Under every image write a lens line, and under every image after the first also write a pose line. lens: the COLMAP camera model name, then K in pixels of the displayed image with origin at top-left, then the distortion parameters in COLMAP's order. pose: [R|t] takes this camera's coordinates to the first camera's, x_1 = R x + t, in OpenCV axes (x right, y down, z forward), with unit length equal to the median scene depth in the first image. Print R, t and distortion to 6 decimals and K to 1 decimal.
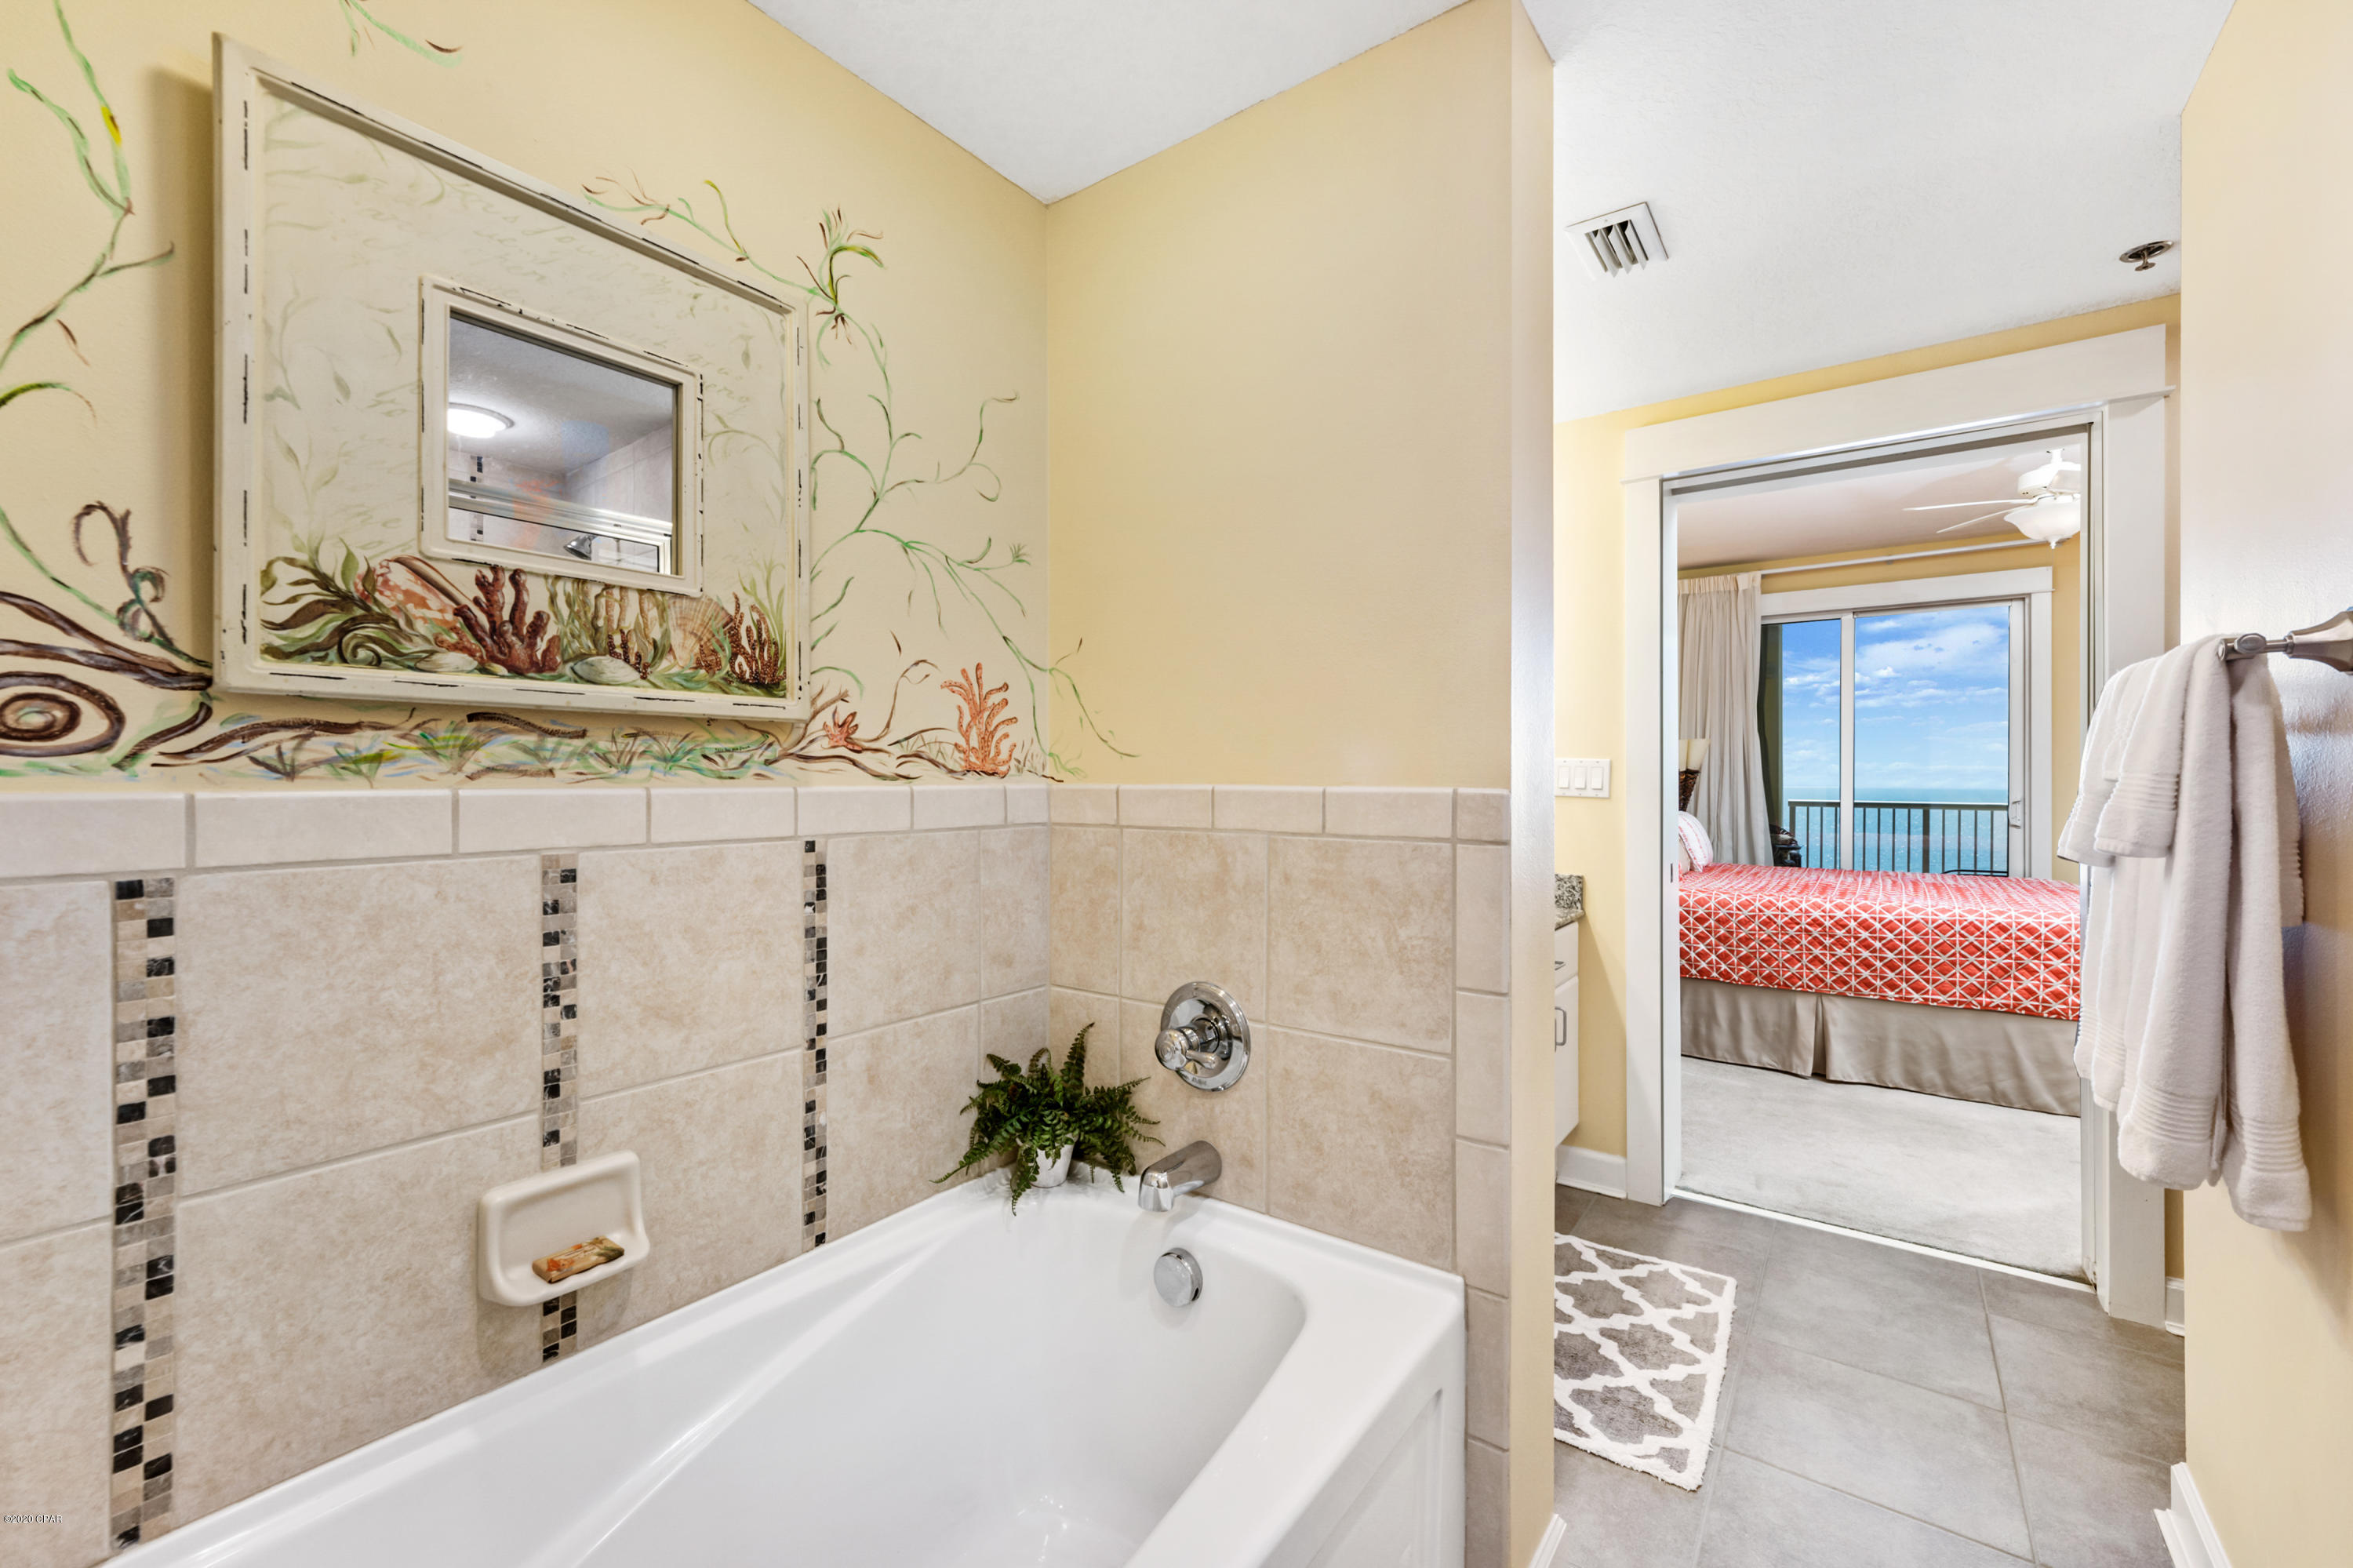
lens RADIAL K [[971.4, 0, 1180.4], [0, 971.4, 780.1], [0, 0, 1]] dist [0.004850, 0.001186]
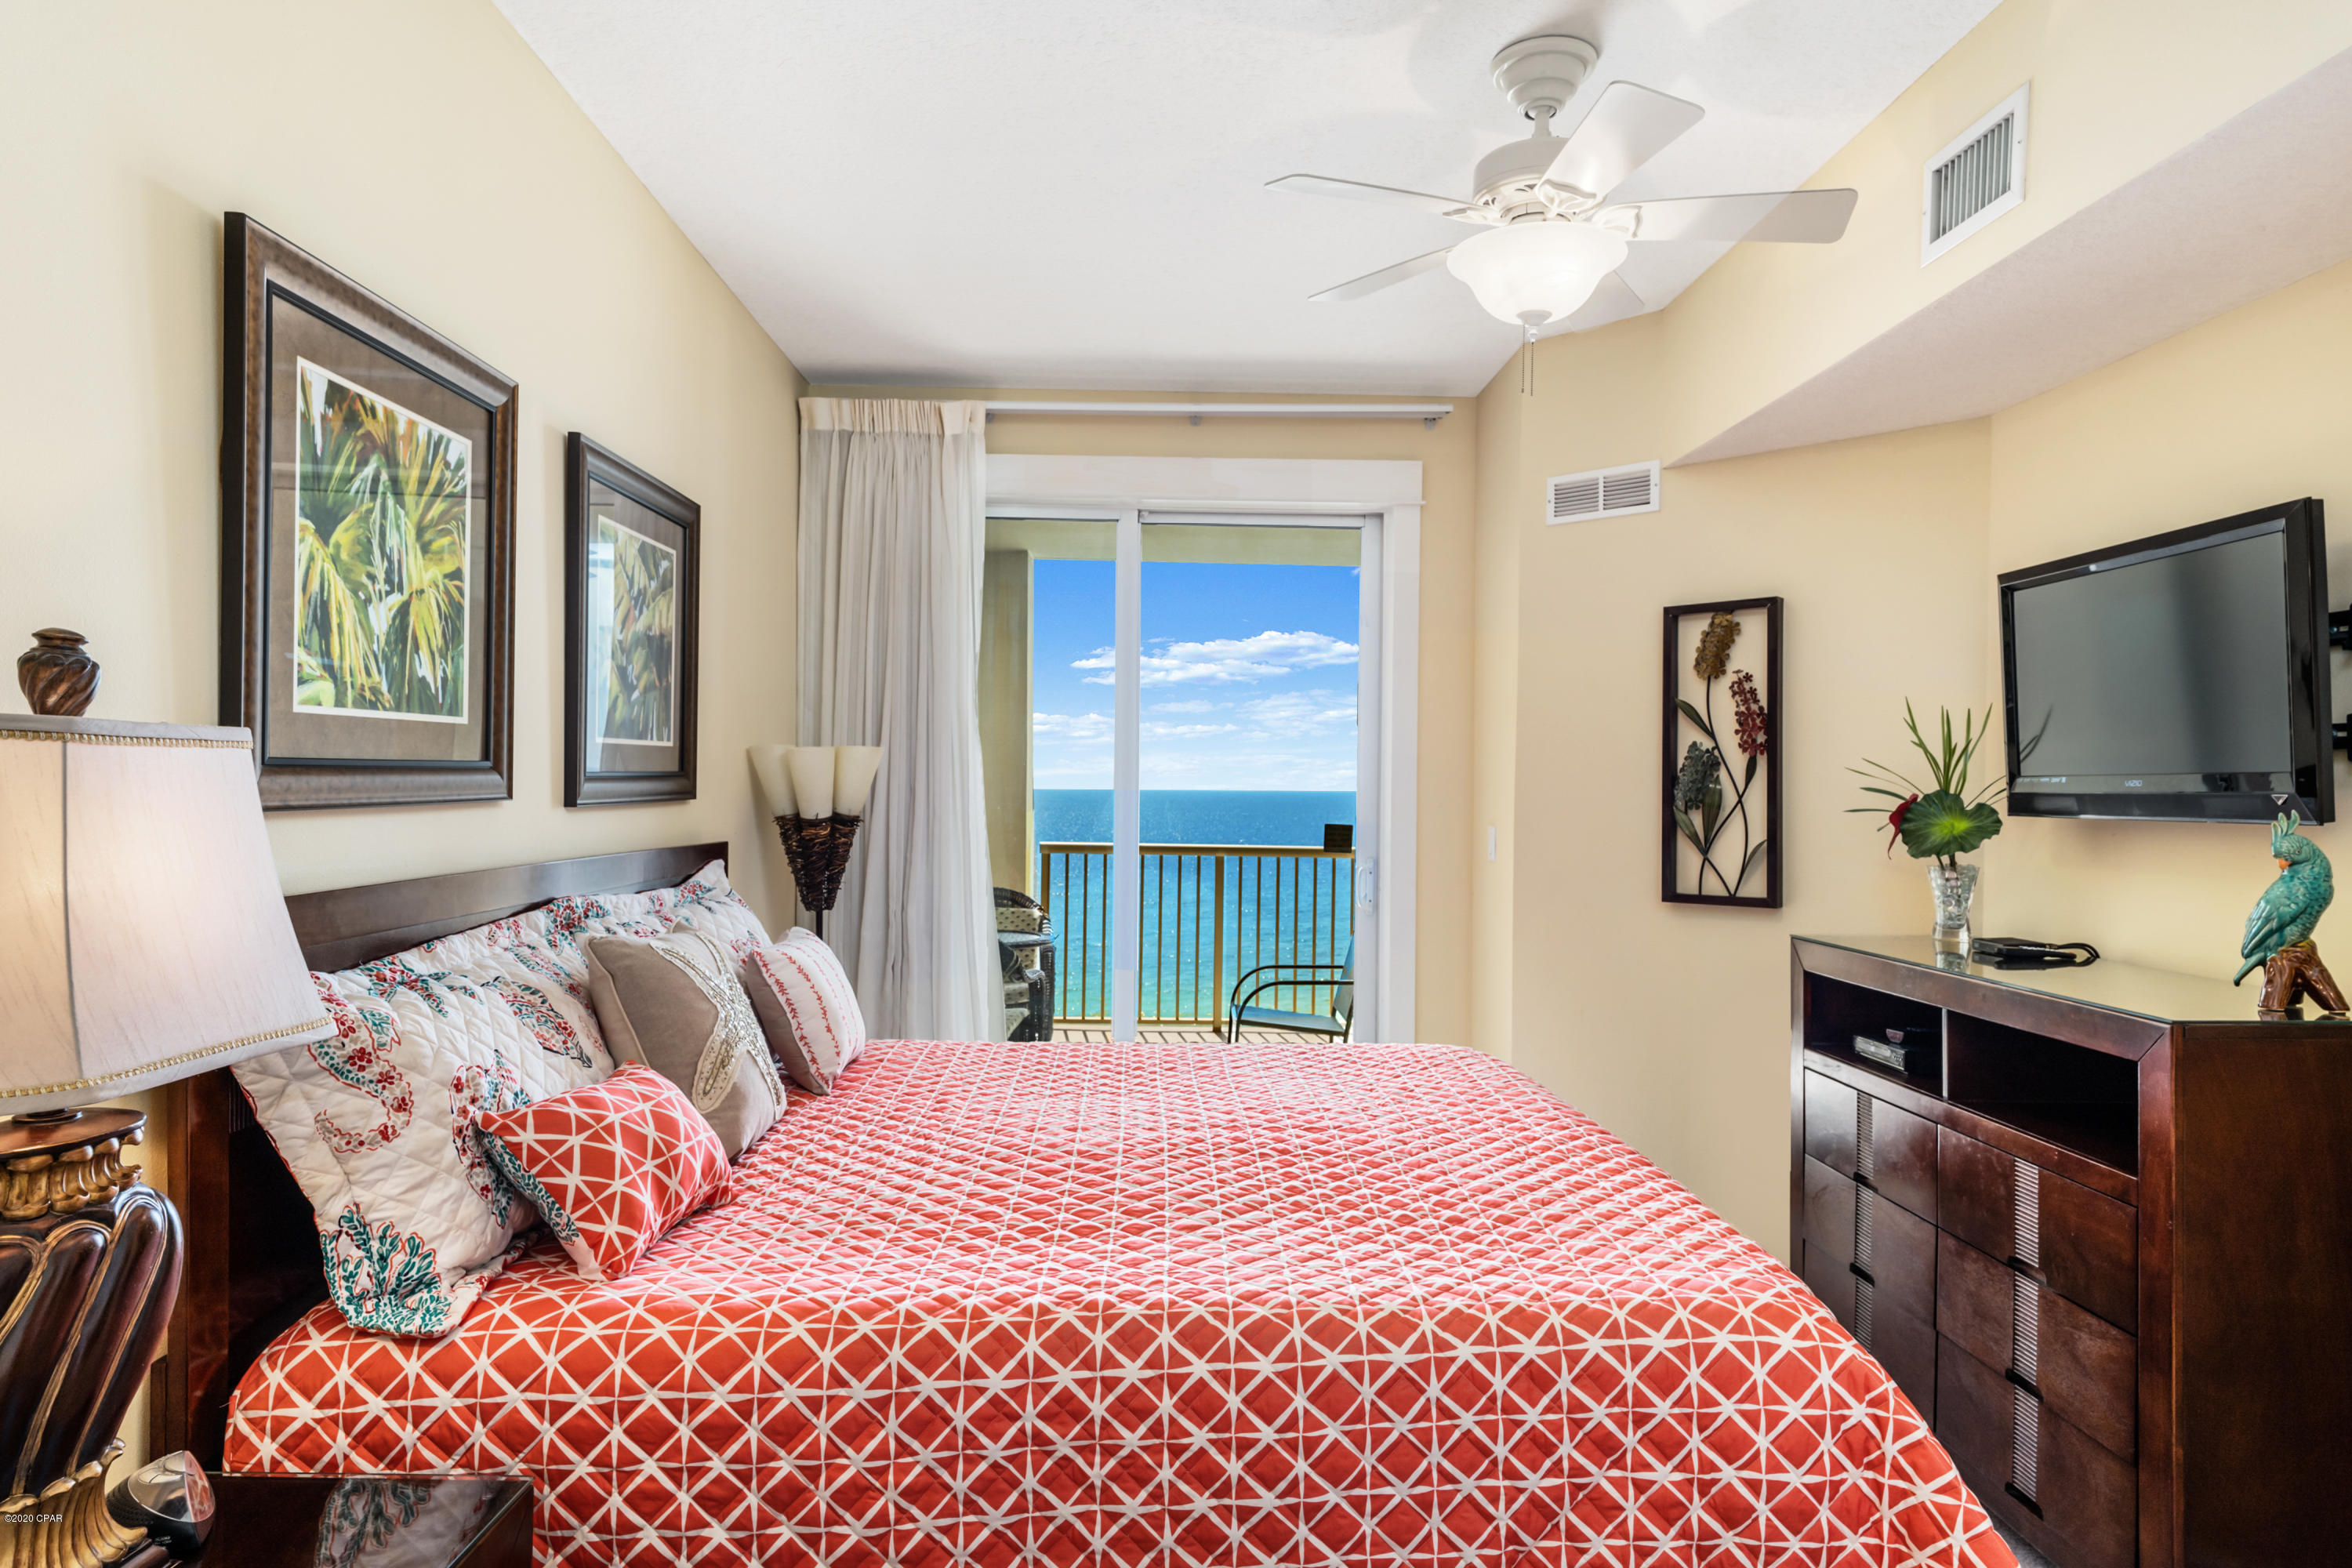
lens RADIAL K [[1299.2, 0, 1166.7], [0, 1299.2, 779.9], [0, 0, 1]] dist [0.005860, 0.000918]
pose [[0.799329, 0.003645, 0.600882, 0.474774], [-0.007989, 0.999958, 0.004561, -0.050844], [-0.600840, -0.008446, 0.799324, 0.721438]]
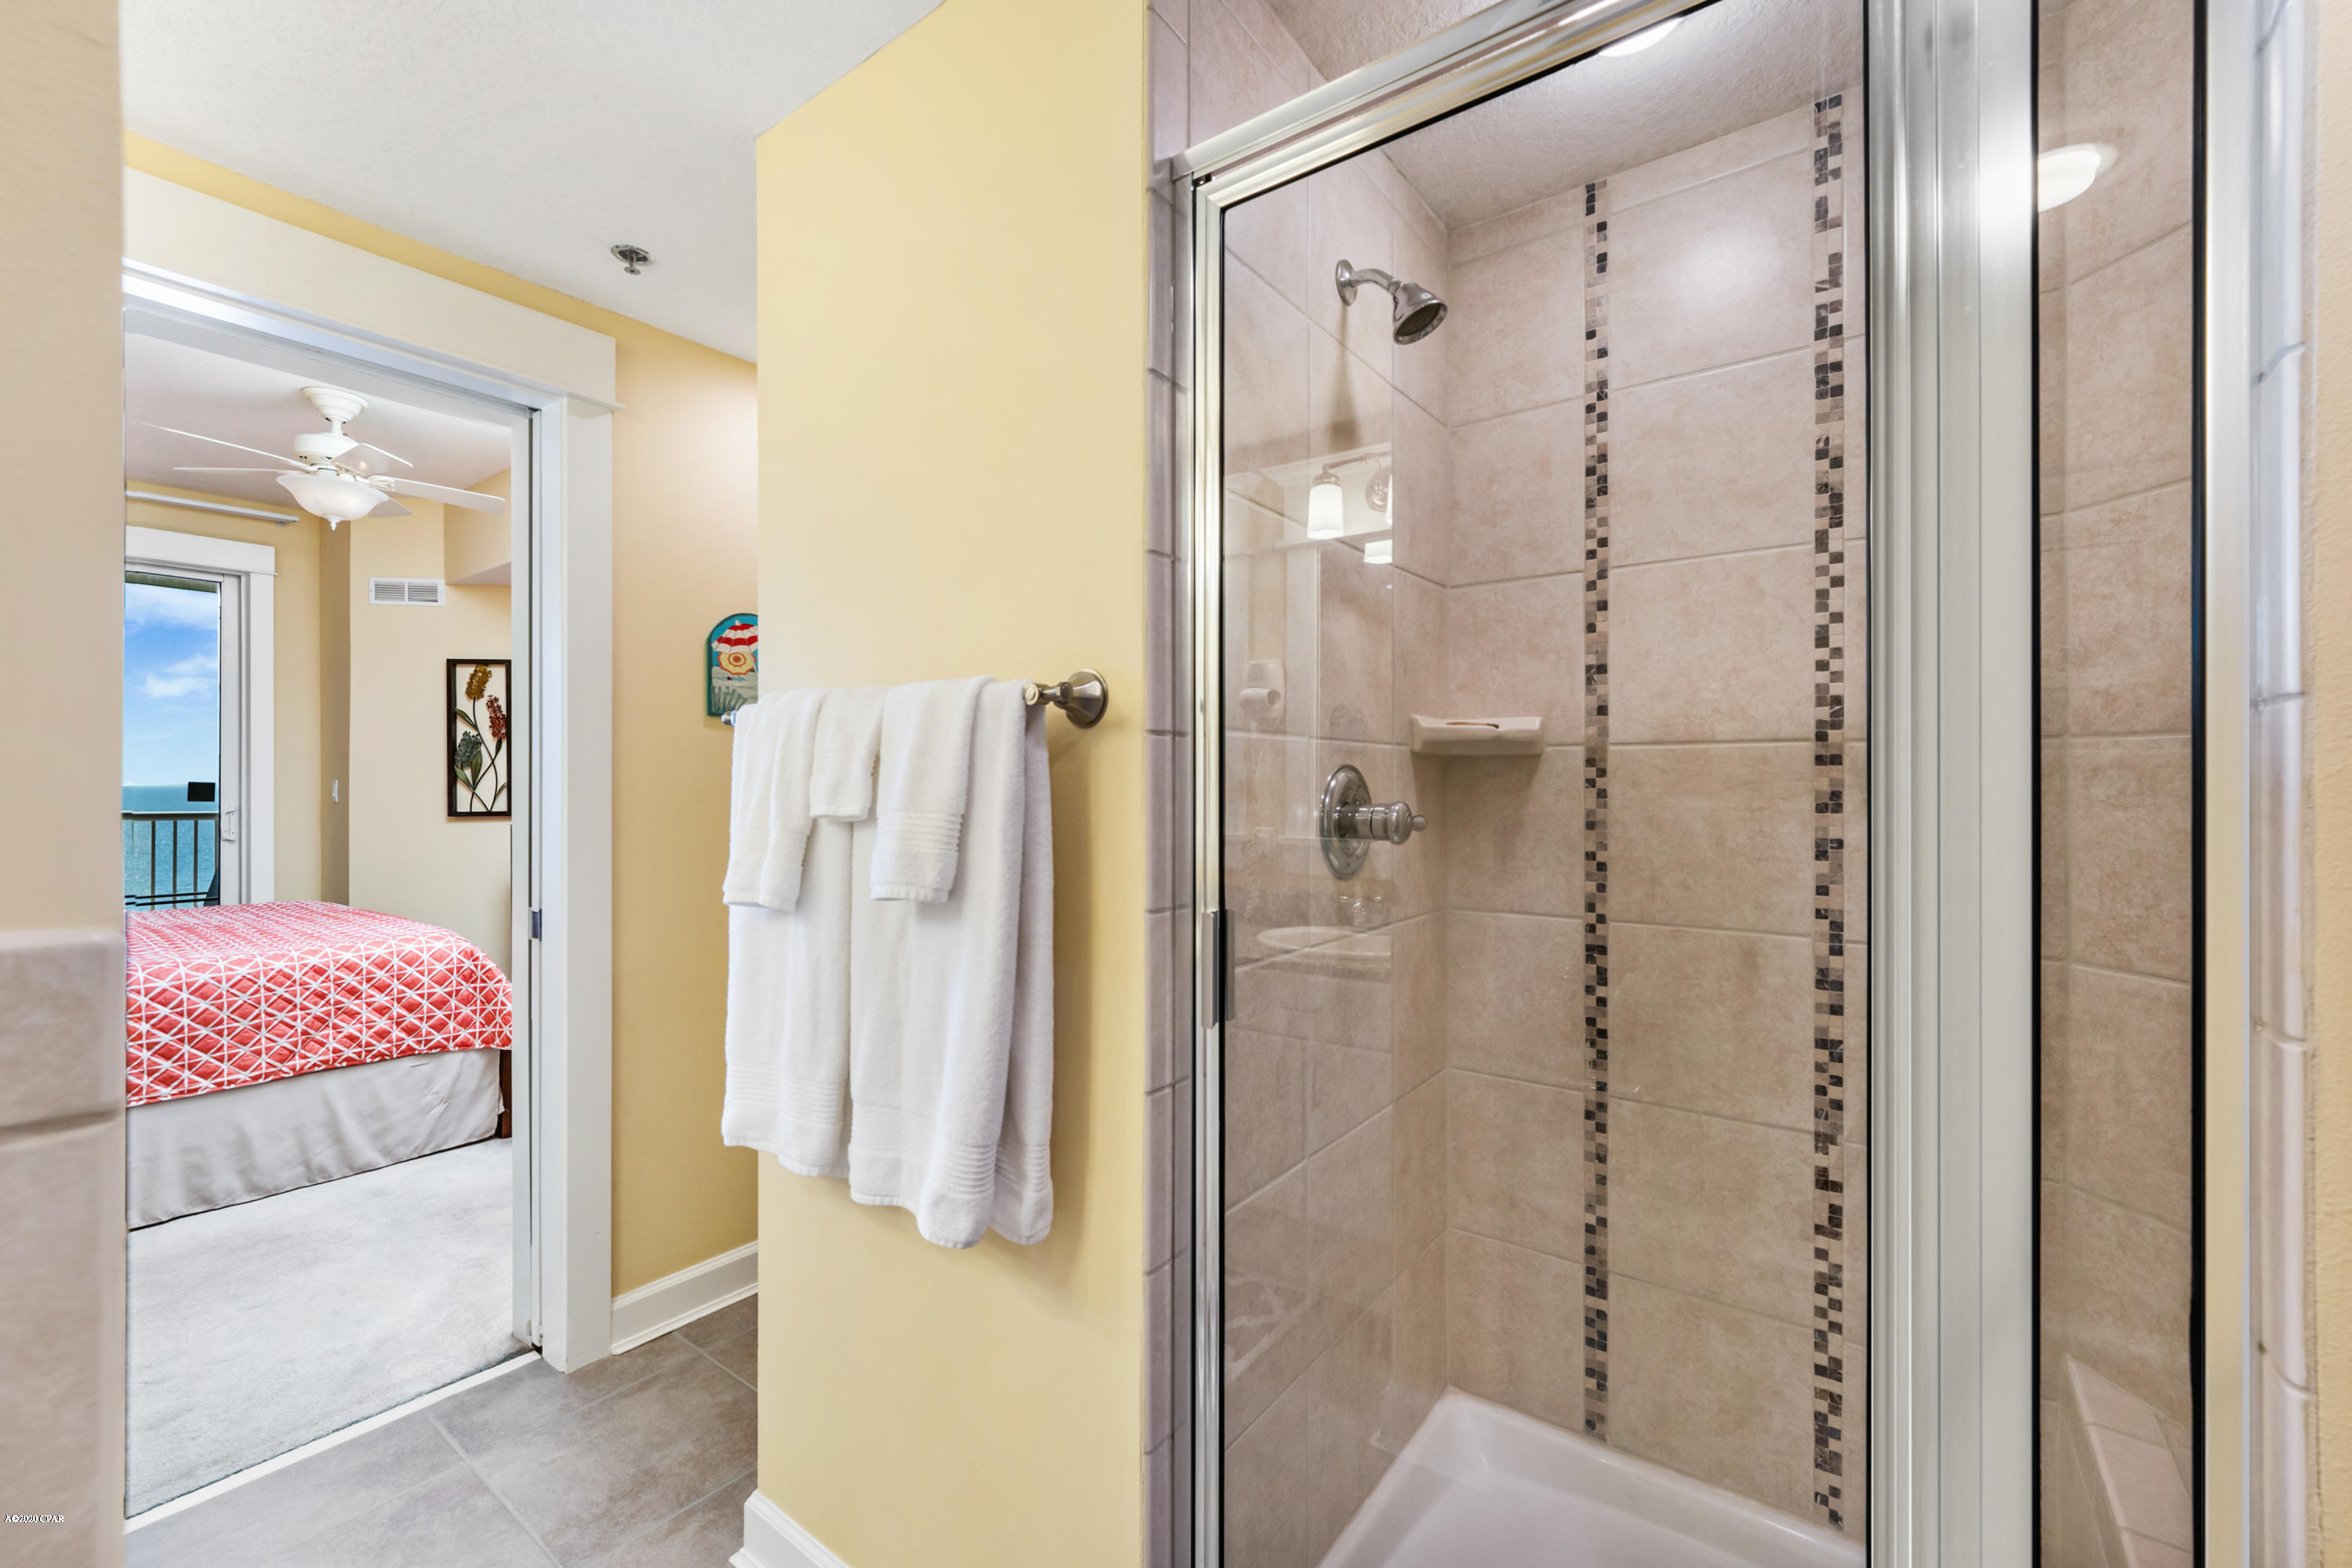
lens RADIAL K [[970.9, 0, 1168.4], [0, 970.9, 786.9], [0, 0, 1]] dist [0.004850, 0.001186]
pose [[0.011817, -0.005926, 0.999913, 0.017327], [-0.005021, 0.999969, 0.005985, -0.013986], [-0.999918, -0.005091, 0.011787, 0.261909]]
